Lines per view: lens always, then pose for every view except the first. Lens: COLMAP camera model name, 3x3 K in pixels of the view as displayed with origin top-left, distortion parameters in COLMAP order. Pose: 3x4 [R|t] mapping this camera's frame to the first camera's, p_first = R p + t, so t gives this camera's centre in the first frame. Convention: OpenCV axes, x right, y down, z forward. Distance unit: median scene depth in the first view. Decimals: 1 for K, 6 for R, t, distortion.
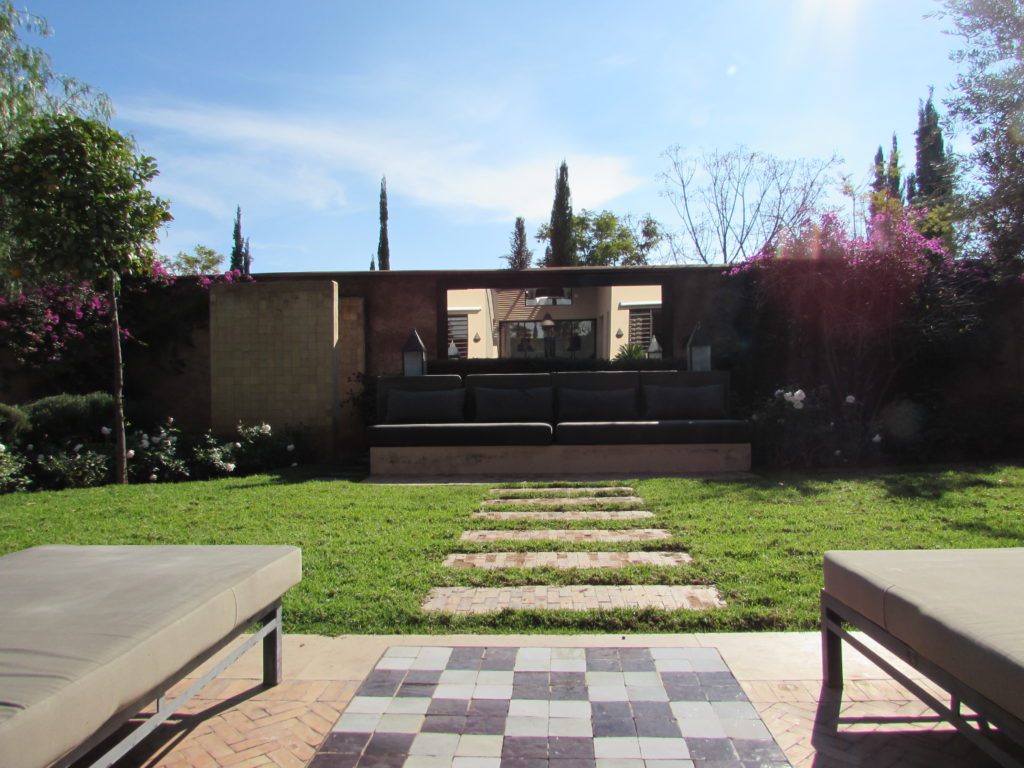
lens RADIAL K [[724.5, 0, 509.8], [0, 724.5, 384.2], [0, 0, 1]] dist [-0.038180, 0.018862]
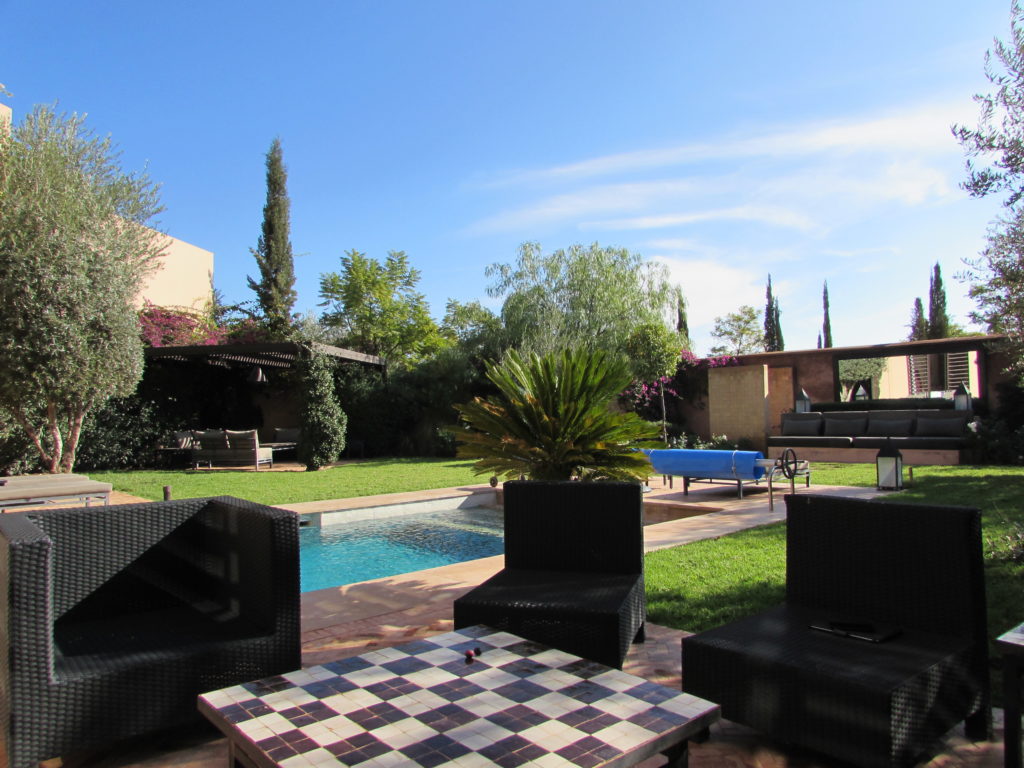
lens RADIAL K [[724.5, 0, 509.8], [0, 724.5, 384.2], [0, 0, 1]] dist [-0.038180, 0.018862]
pose [[0.714938, -0.031260, -0.698489, 0.511625], [0.019324, 0.999502, -0.024952, -0.041518], [0.698921, 0.004342, 0.715186, -0.732200]]
